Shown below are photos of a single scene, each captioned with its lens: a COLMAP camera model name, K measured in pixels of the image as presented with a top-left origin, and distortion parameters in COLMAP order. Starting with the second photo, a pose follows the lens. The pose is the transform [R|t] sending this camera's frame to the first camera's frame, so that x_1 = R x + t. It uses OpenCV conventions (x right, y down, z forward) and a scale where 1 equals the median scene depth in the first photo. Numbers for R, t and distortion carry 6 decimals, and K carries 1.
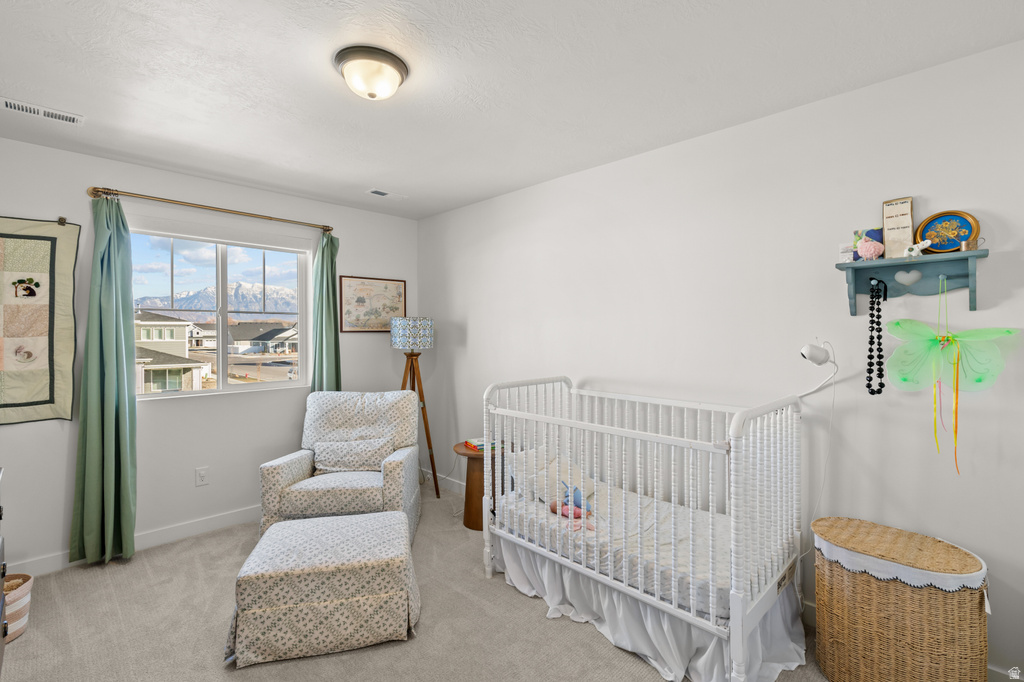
lens RADIAL K [[464.3, 0, 505.9], [0, 464.3, 338.4], [0, 0, 1]] dist [0.001805, 0.000054]
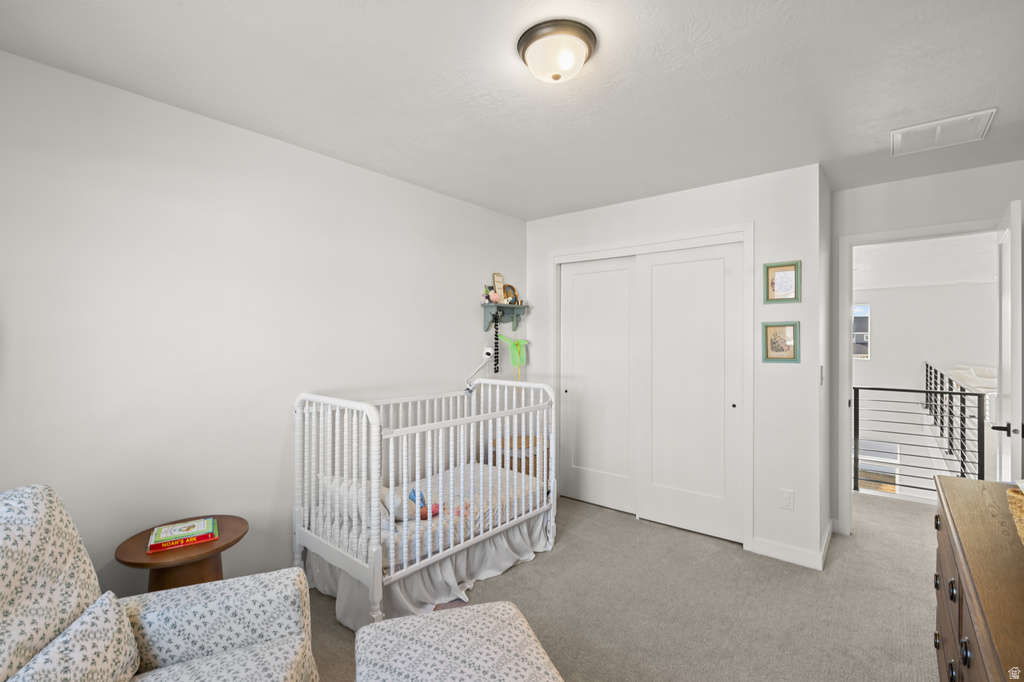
lens RADIAL K [[464.3, 0, 505.9], [0, 464.3, 338.4], [0, 0, 1]] dist [0.001805, 0.000054]
pose [[-0.091362, 0.000482, 0.995818, -1.121909], [0.001491, 0.999999, -0.000347, -0.020435], [-0.995817, 0.001454, -0.091363, 1.122509]]
